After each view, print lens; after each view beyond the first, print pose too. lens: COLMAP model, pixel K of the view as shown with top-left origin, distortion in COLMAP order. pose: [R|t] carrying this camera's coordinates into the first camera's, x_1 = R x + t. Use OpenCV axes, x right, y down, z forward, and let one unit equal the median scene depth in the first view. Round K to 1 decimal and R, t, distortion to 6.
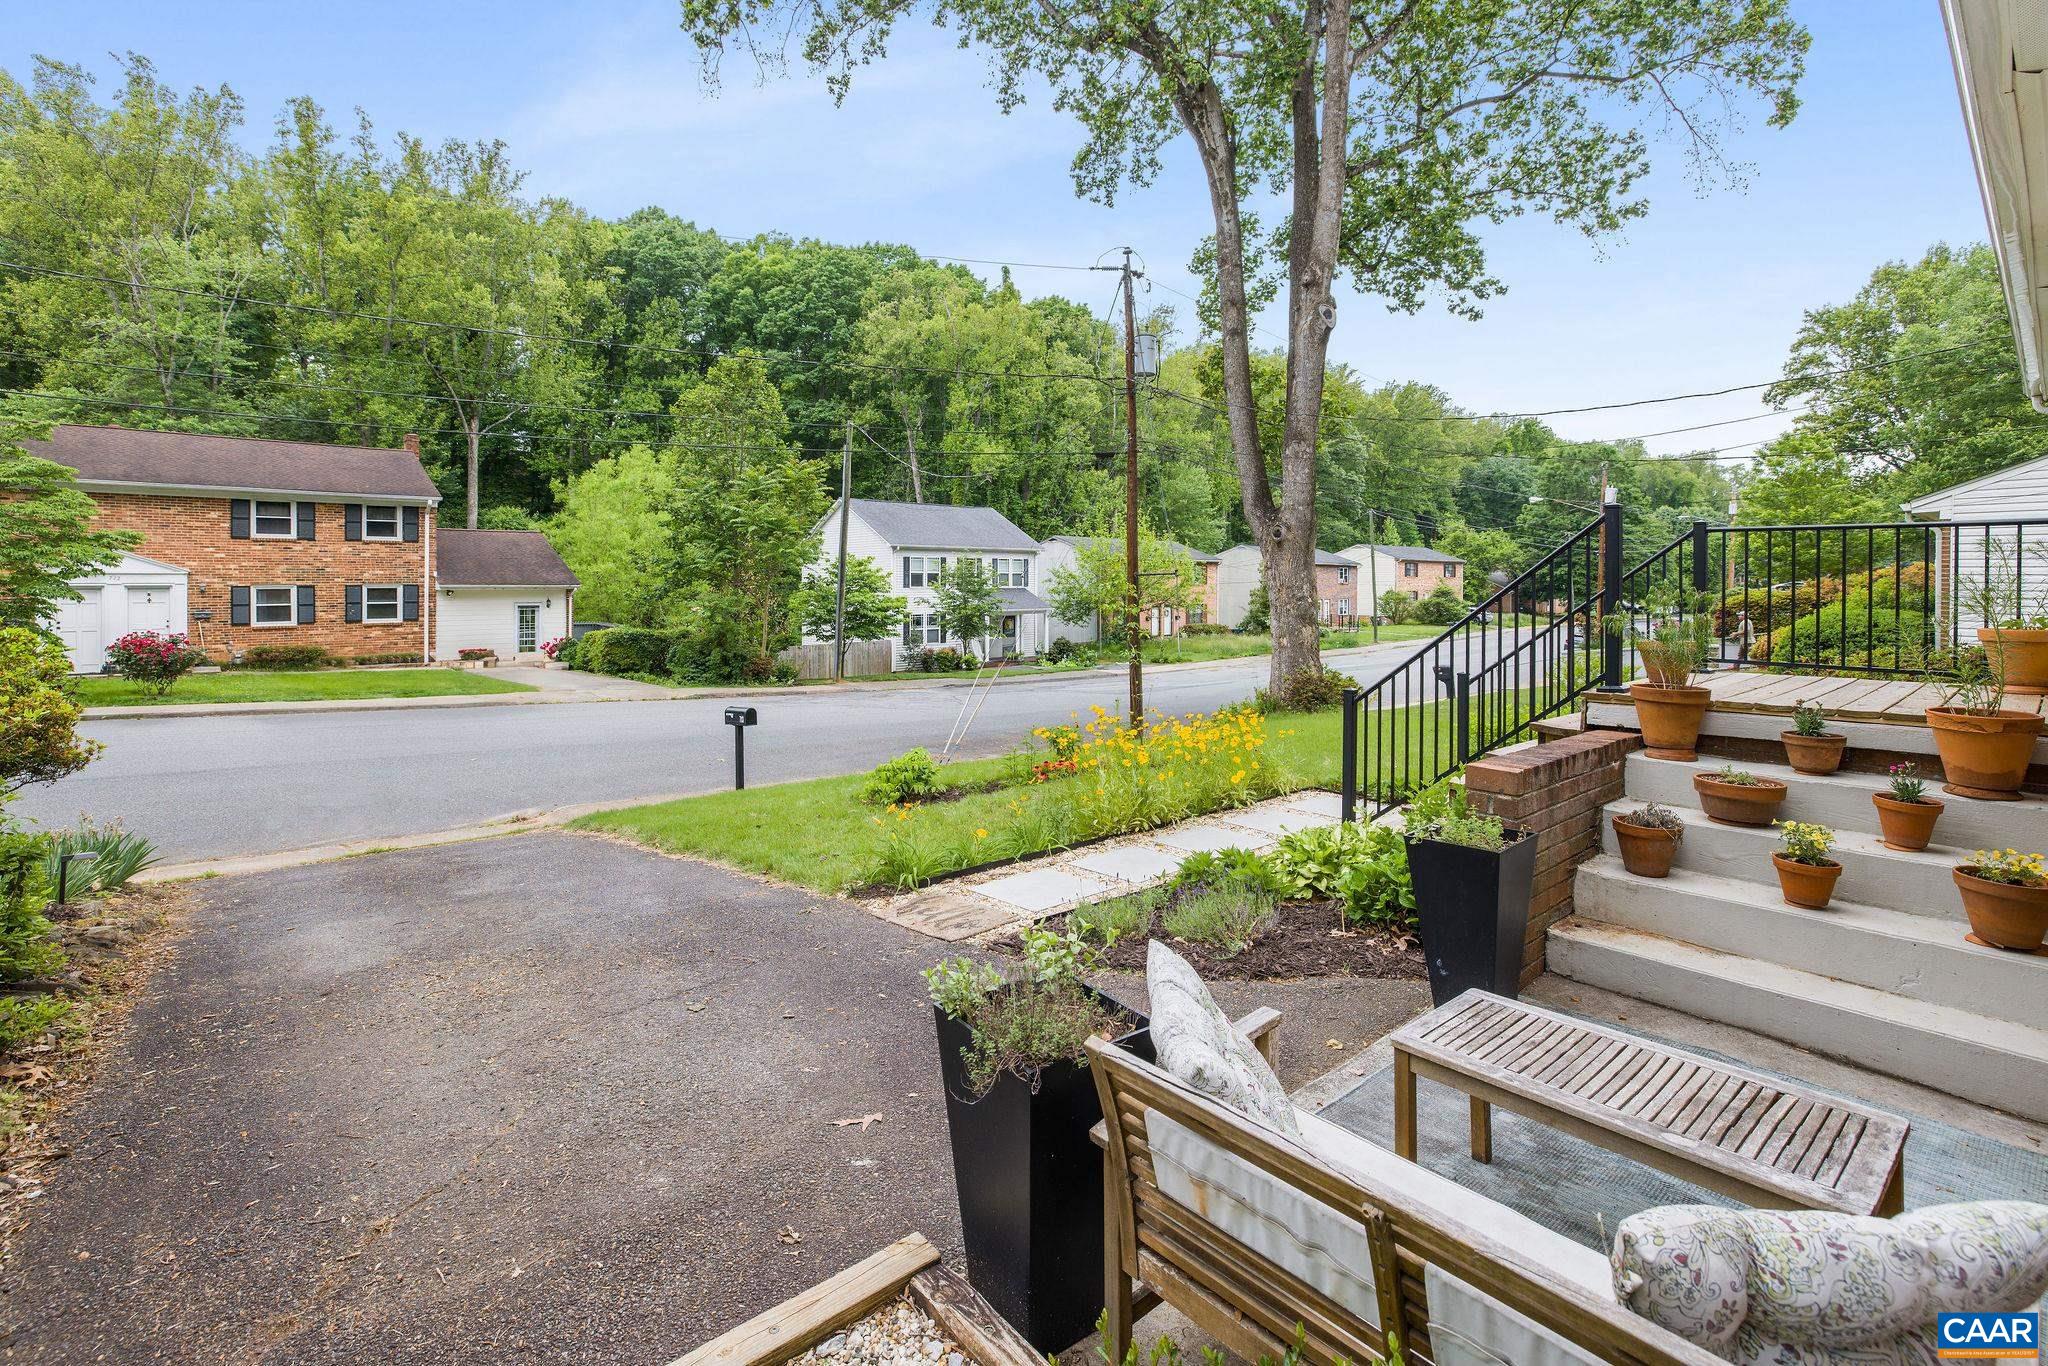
lens RADIAL K [[877.4, 0, 1019.6], [0, 877.4, 570.1], [0, 0, 1]] dist [-0.000848, 0.000801]
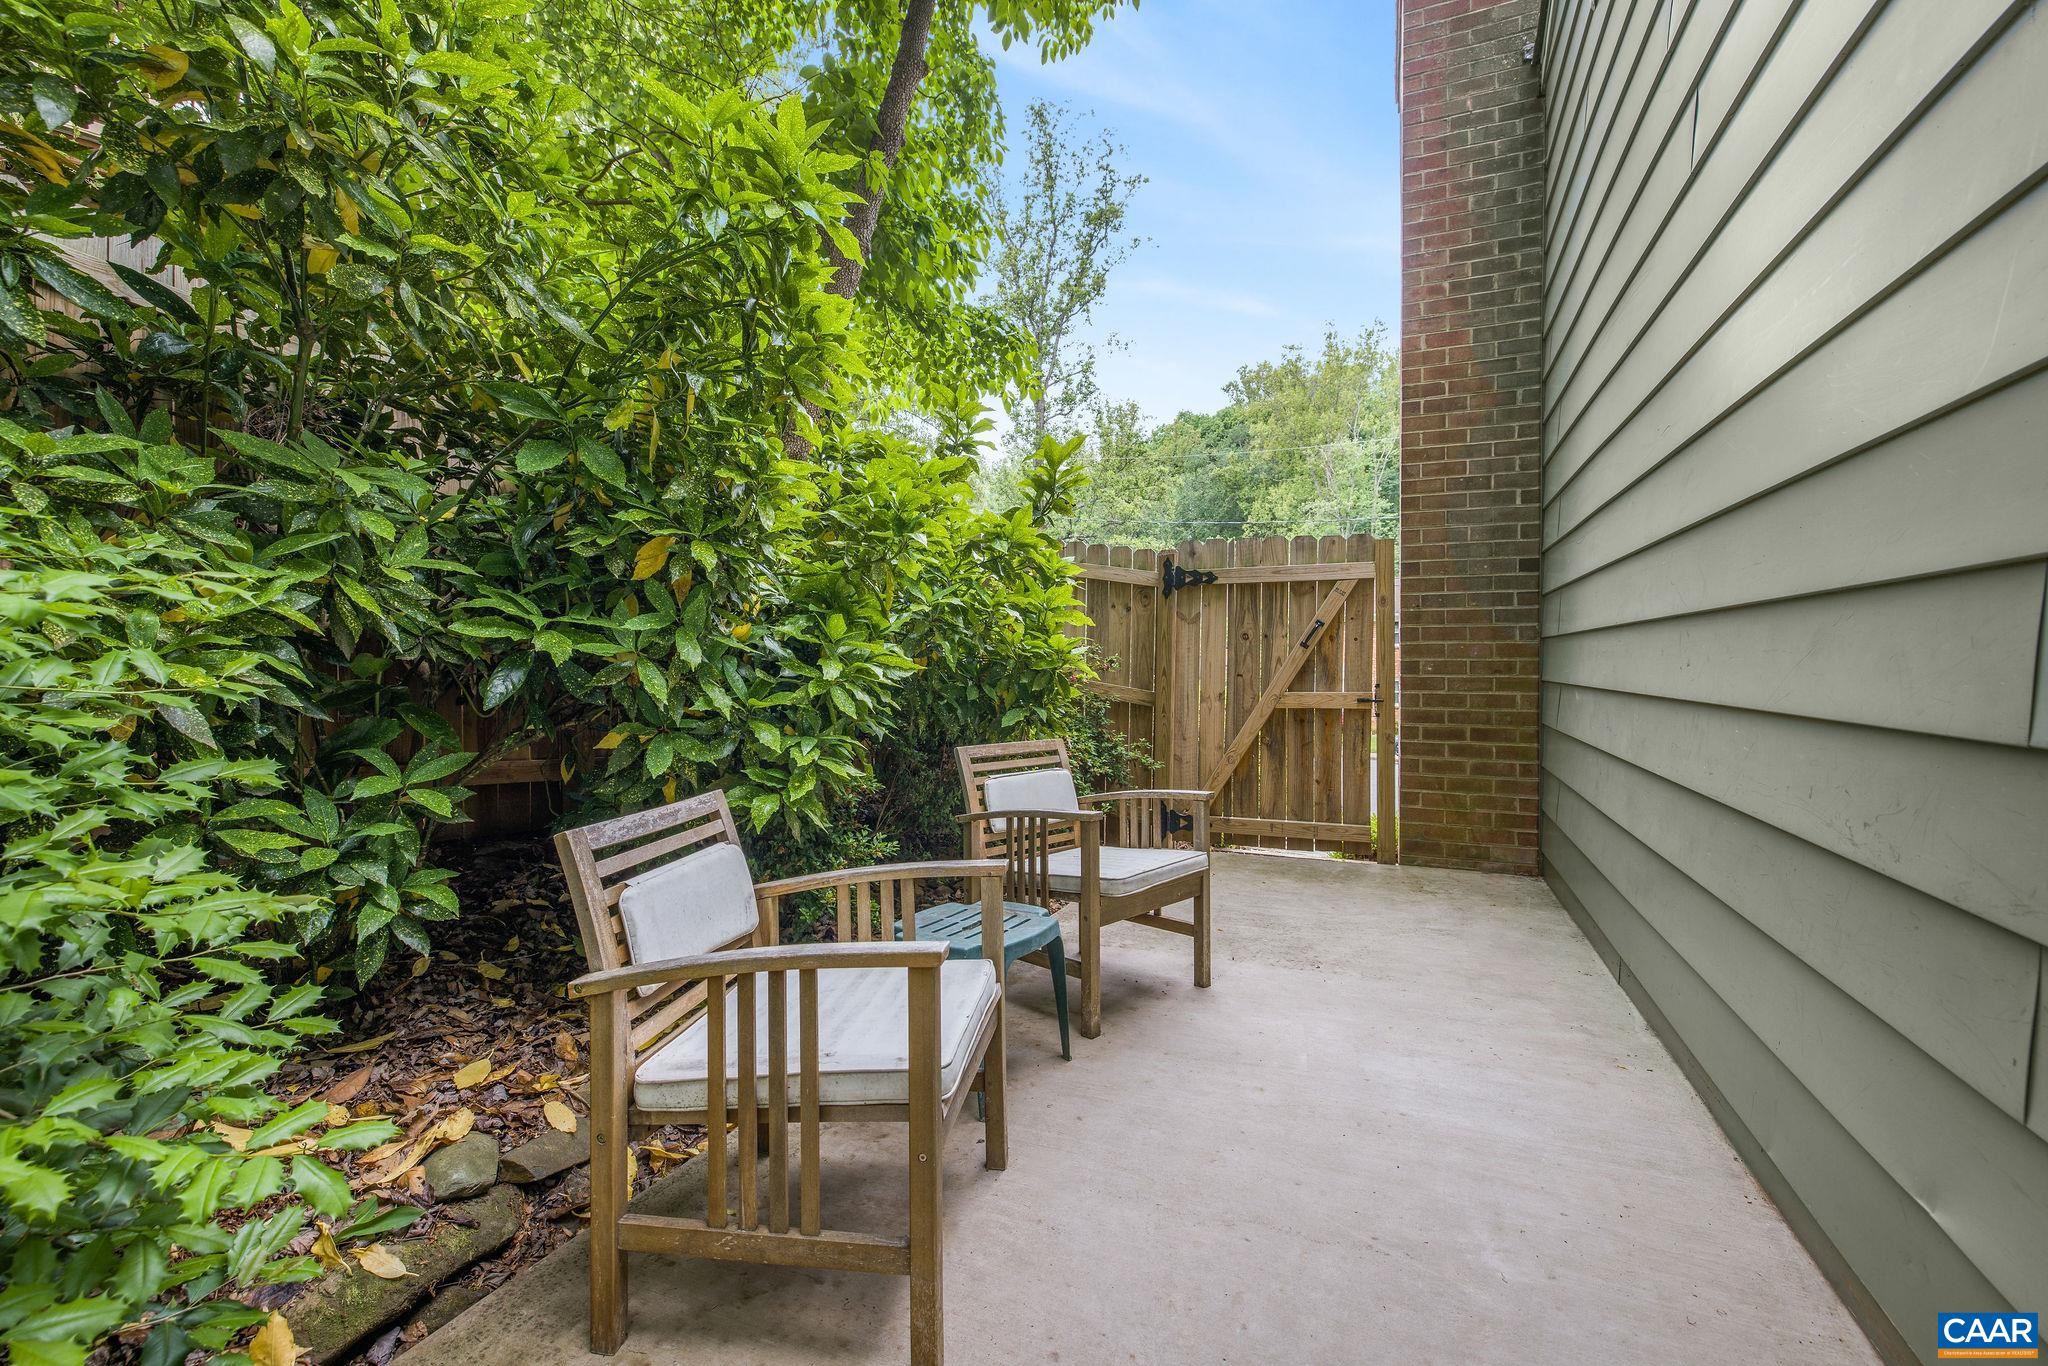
lens RADIAL K [[877.4, 0, 1010.8], [0, 877.4, 670.1], [0, 0, 1]] dist [-0.000848, 0.000801]
pose [[0.418733, 0.000750, -0.908109, 0.103818], [0.001410, 0.999998, 0.001476, -0.001207], [0.908108, -0.001898, 0.418731, -0.099760]]
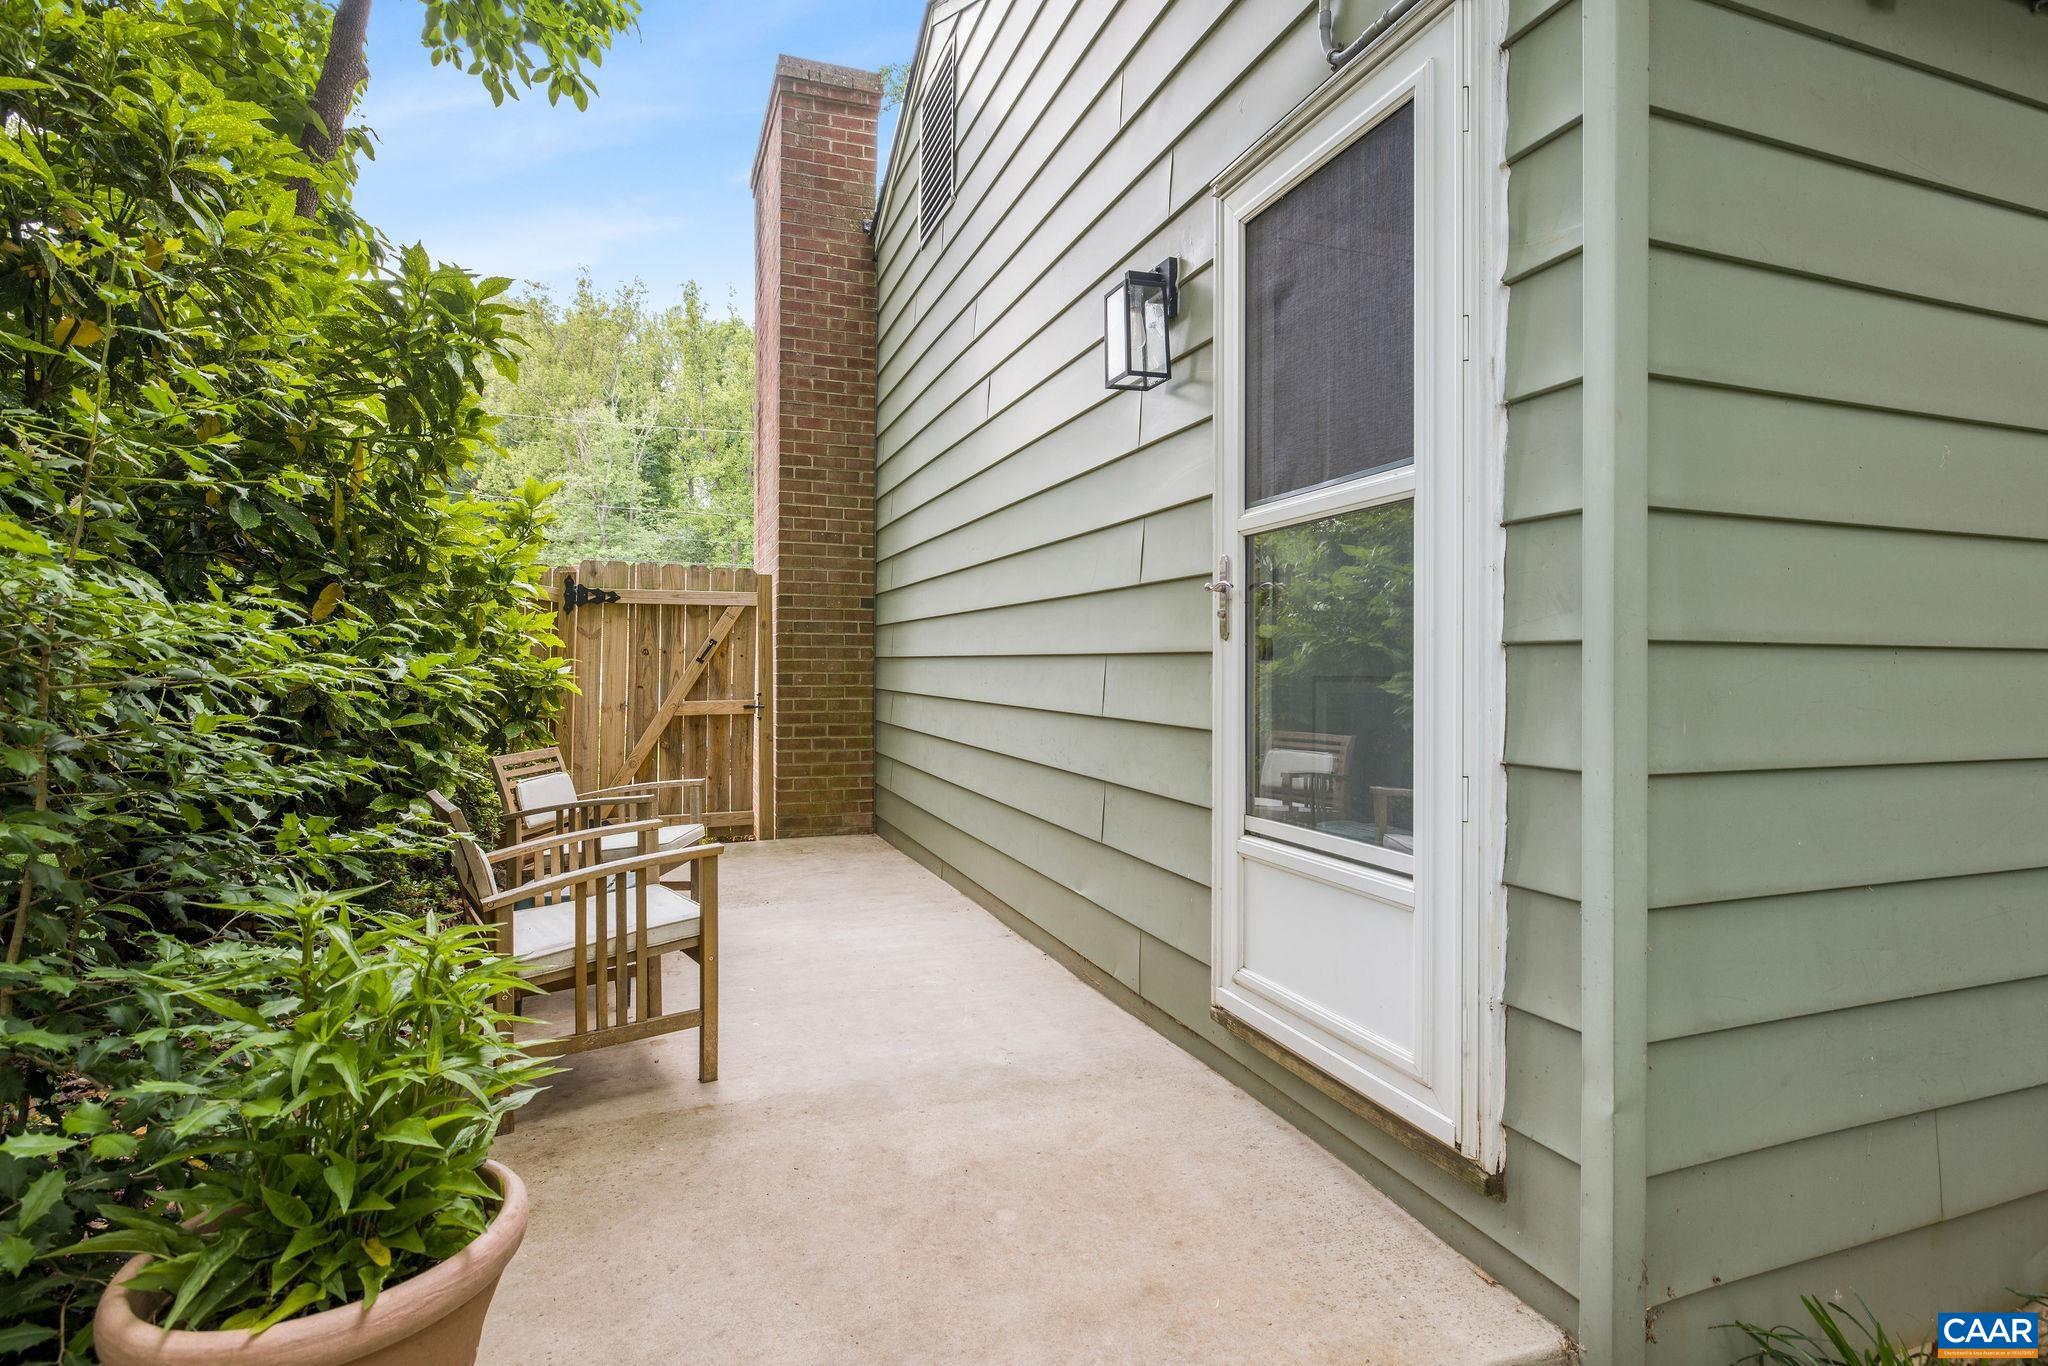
lens RADIAL K [[1022.5, 0, 1021.8], [0, 1022.5, 674.3], [0, 0, 1]] dist [-0.003827, -0.000297]
pose [[0.931533, 0.000257, -0.363658, 0.116914], [0.002316, 0.999975, 0.006641, -0.002986], [0.363650, -0.007029, 0.931509, -0.141609]]
